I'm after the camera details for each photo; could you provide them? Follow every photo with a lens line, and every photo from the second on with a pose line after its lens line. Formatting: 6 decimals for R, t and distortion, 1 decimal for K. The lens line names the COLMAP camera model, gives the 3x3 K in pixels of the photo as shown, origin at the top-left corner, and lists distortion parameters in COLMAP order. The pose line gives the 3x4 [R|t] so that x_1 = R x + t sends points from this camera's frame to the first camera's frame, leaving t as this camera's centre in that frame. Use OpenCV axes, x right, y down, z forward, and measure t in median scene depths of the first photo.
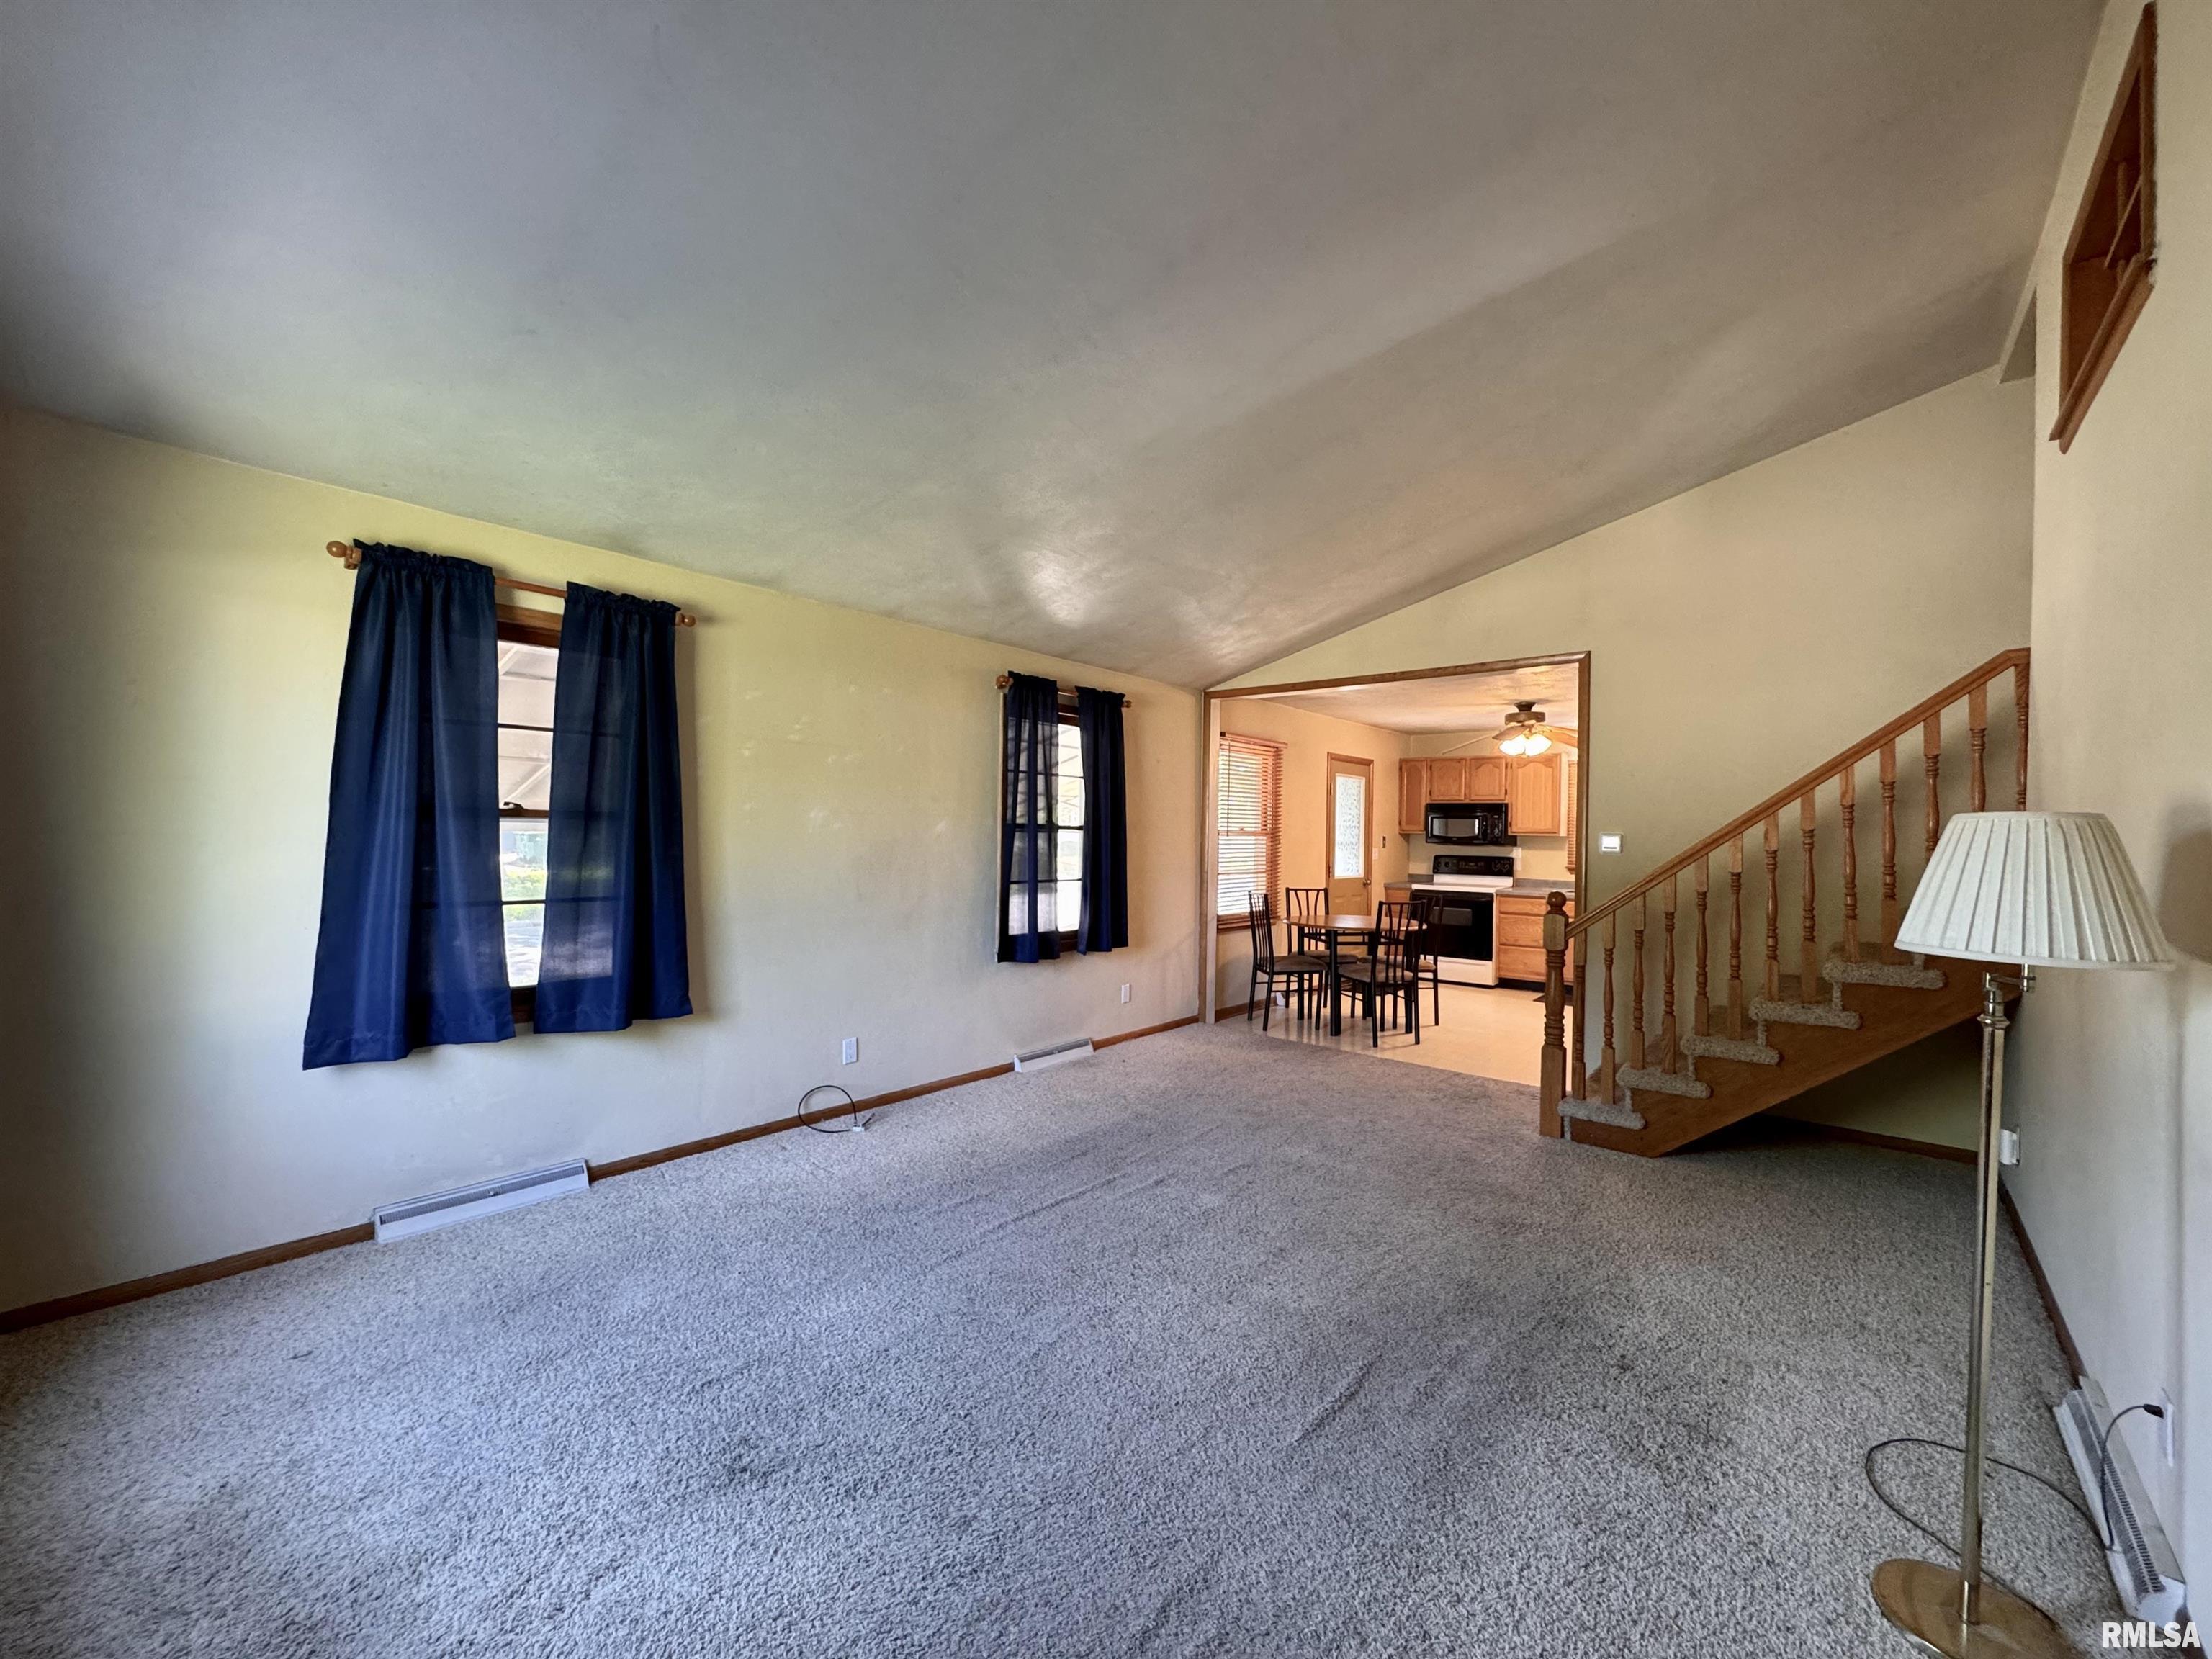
lens RADIAL K [[882.3, 0, 1100.9], [0, 882.3, 832.8], [0, 0, 1]] dist [-0.002513, 0.000567]
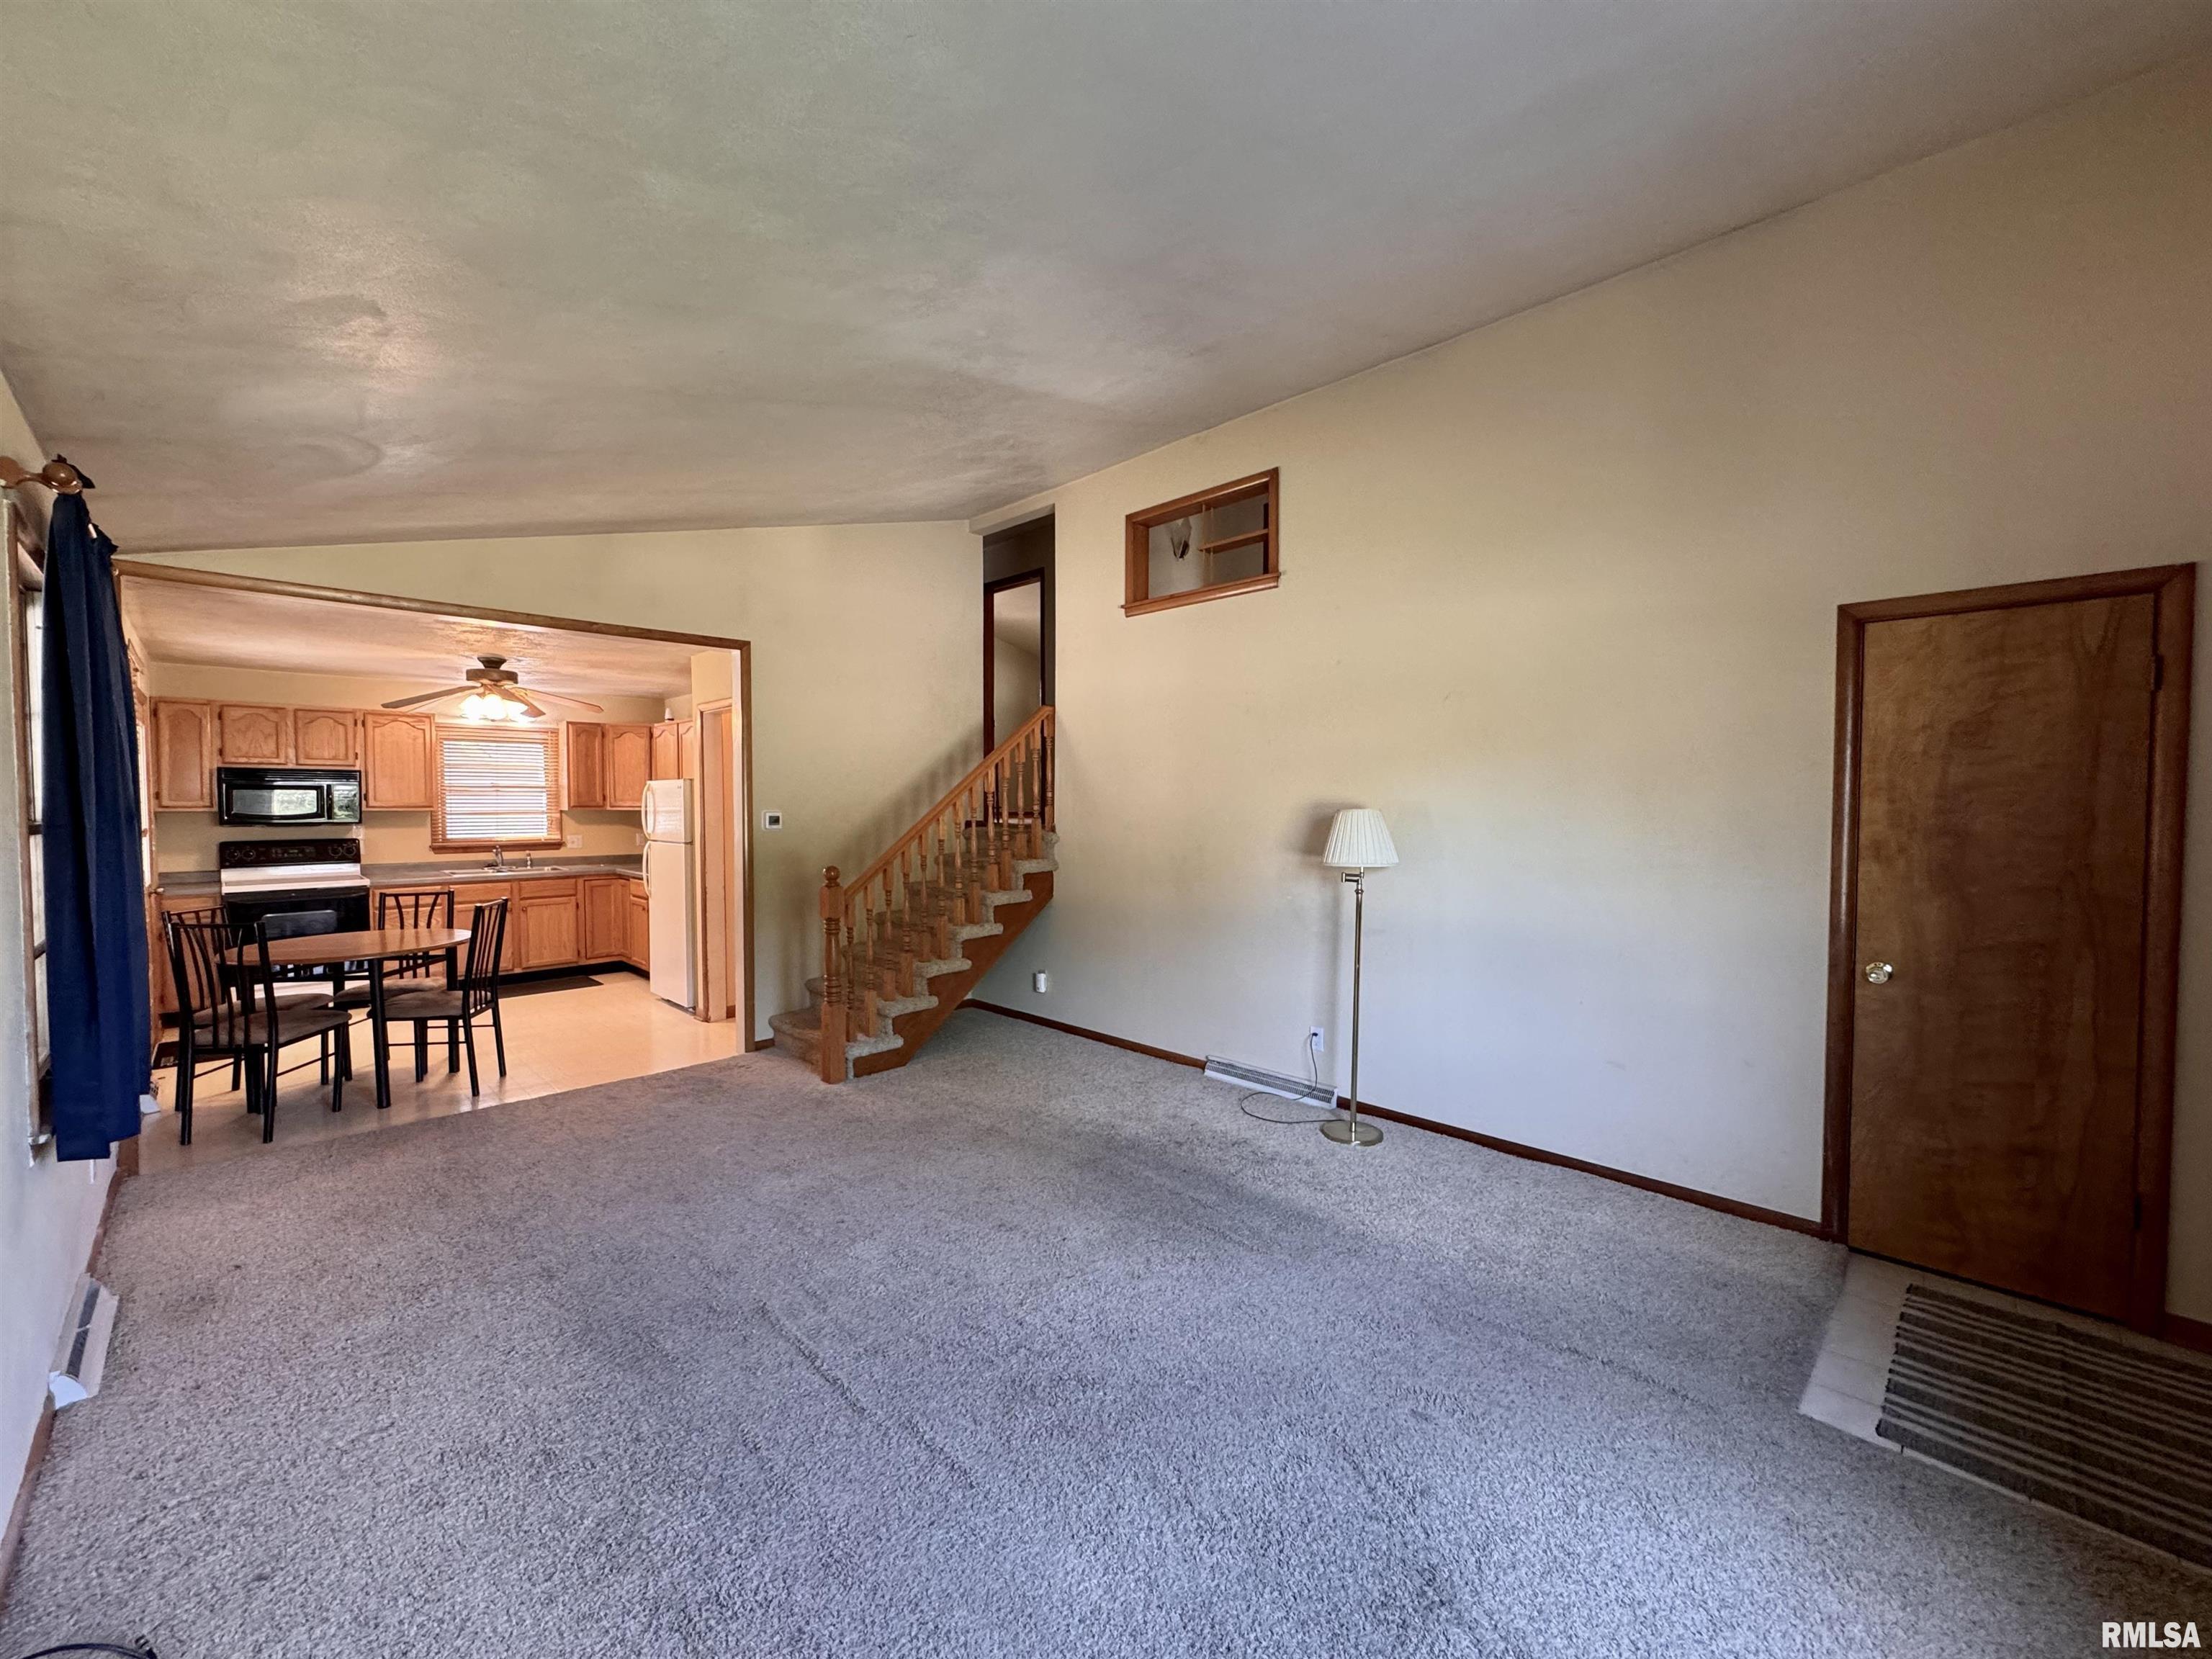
lens RADIAL K [[882.3, 0, 1108.1], [0, 882.3, 828.0], [0, 0, 1]] dist [-0.002513, 0.000567]
pose [[0.071623, -0.046092, 0.996366, -0.284734], [0.004686, 0.998936, 0.045874, -0.015479], [-0.997421, 0.001383, 0.071763, 0.282887]]
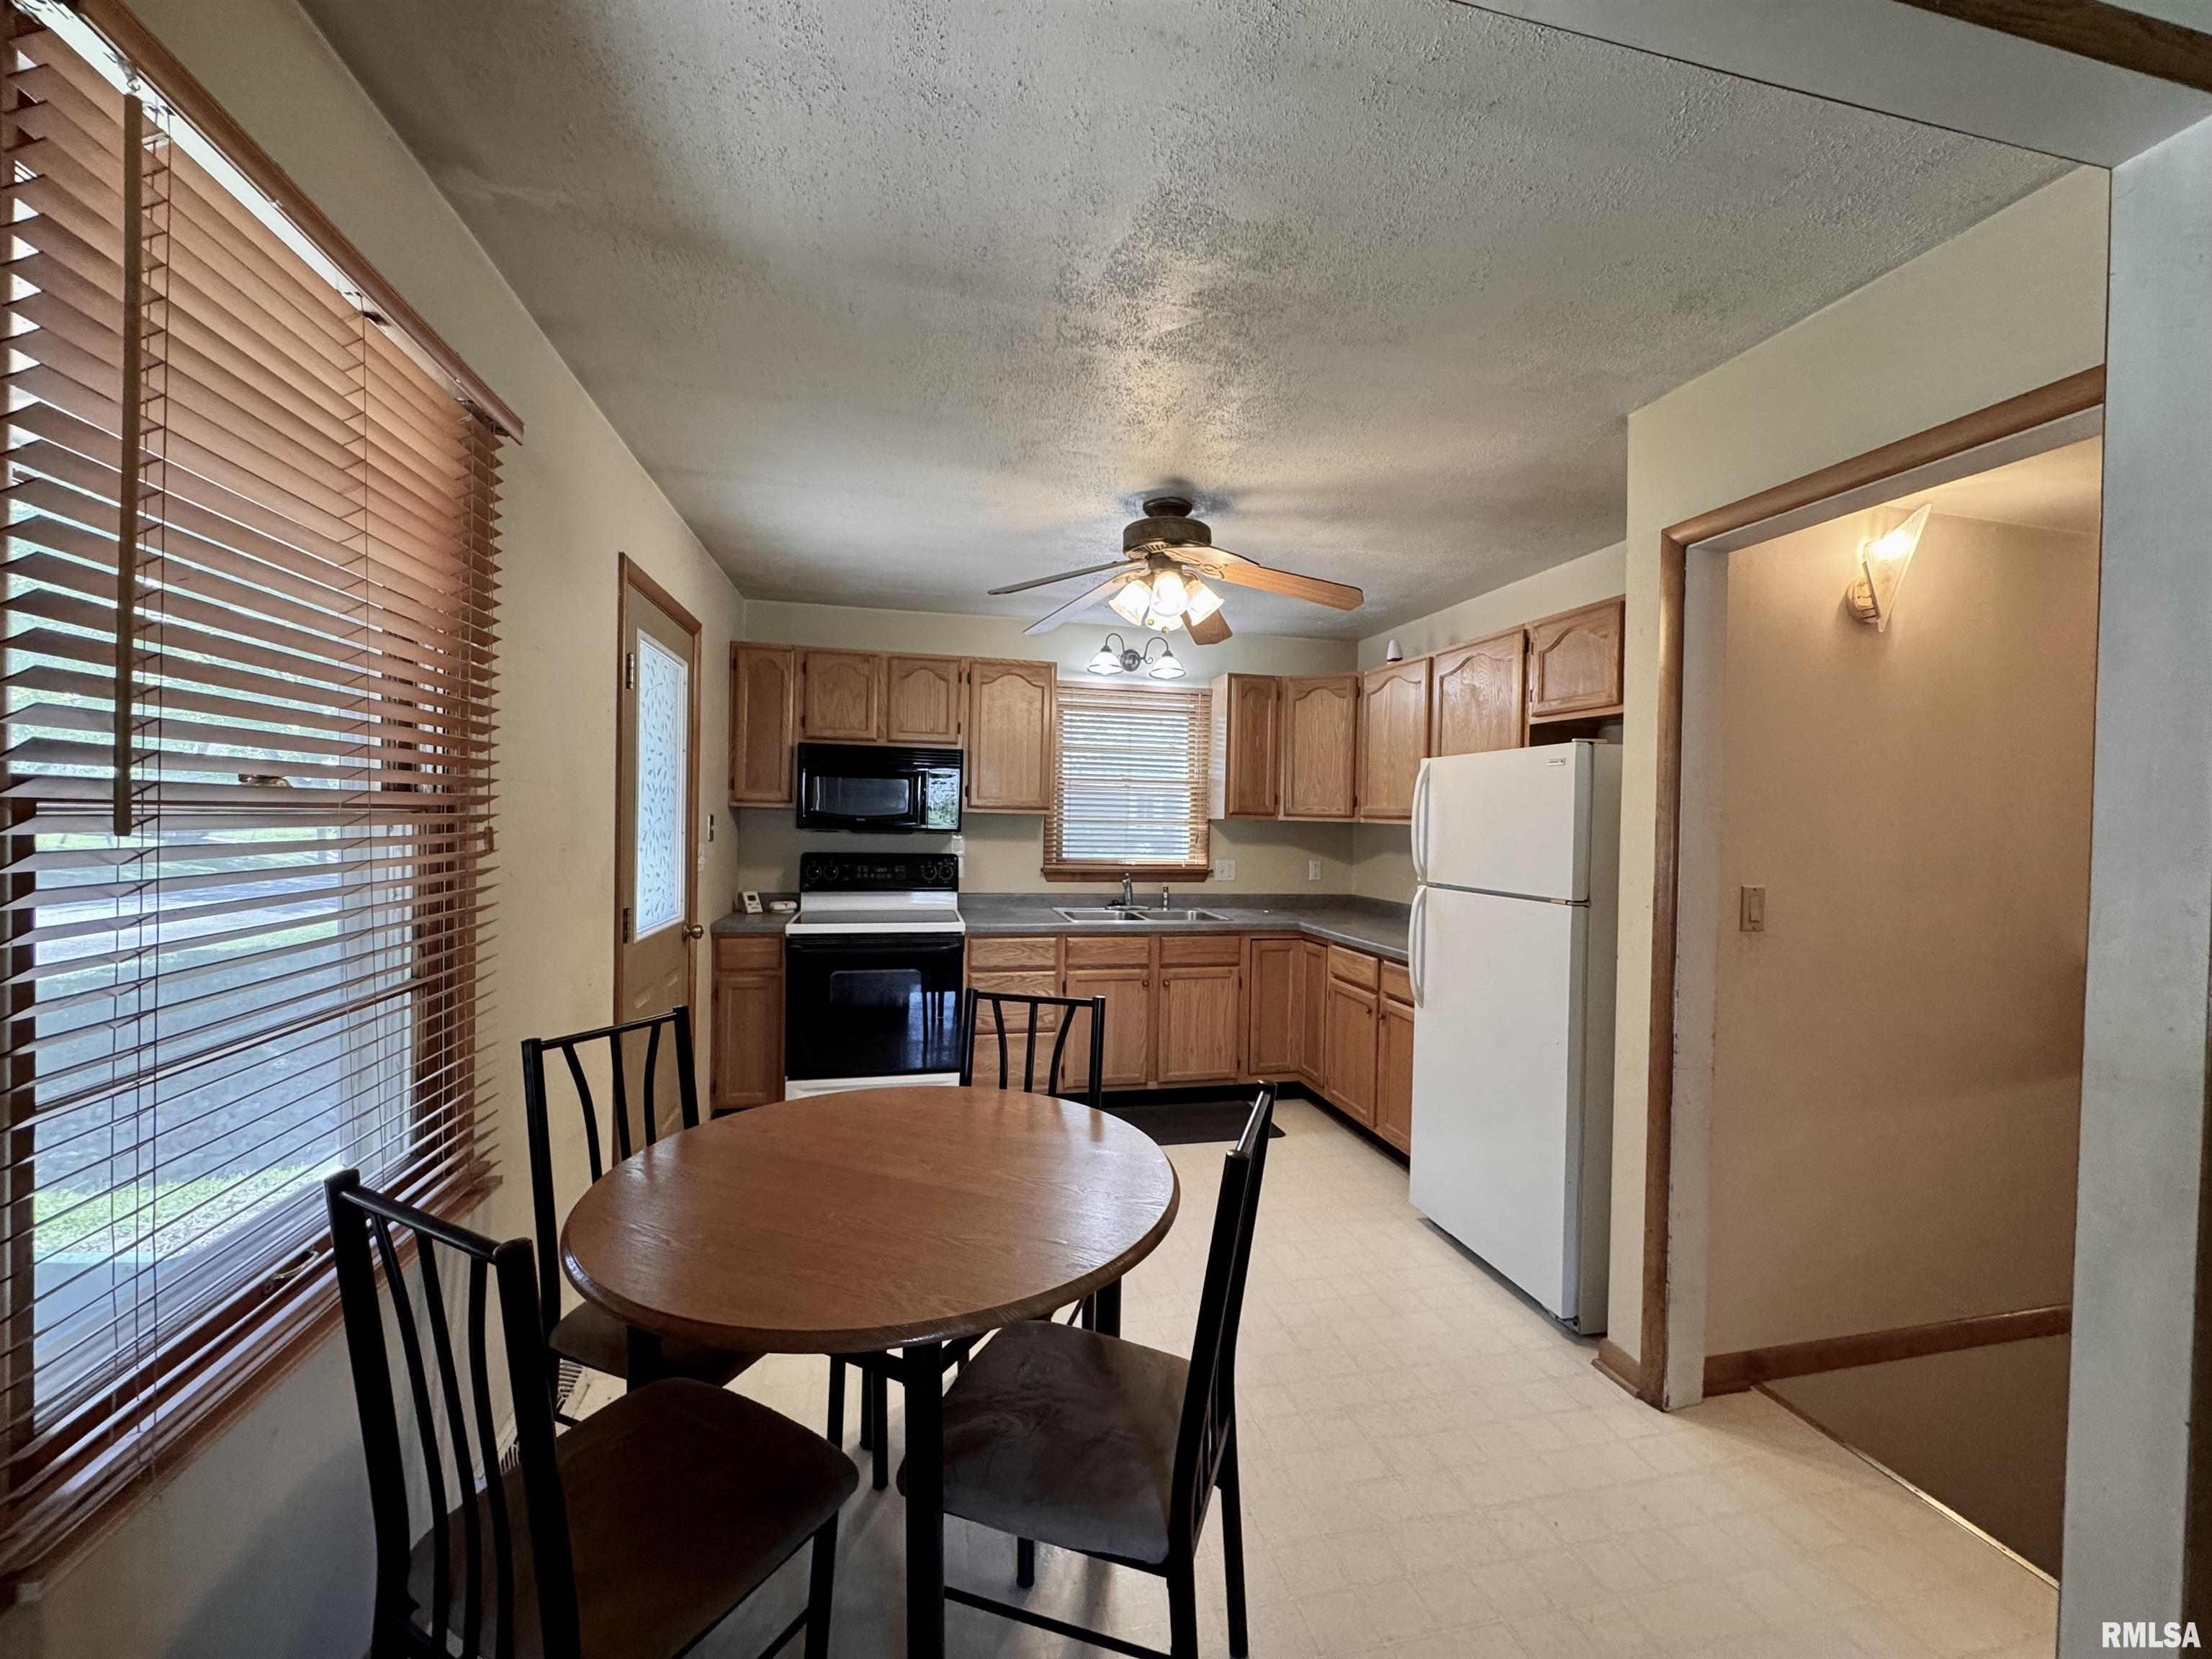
lens RADIAL K [[882.3, 0, 1105.1], [0, 882.3, 831.6], [0, 0, 1]] dist [-0.002513, 0.000567]
pose [[0.594763, -0.015410, 0.803753, 0.100370], [-0.008326, 0.999645, 0.025327, -0.000029], [-0.803858, -0.021756, 0.594424, 0.642453]]
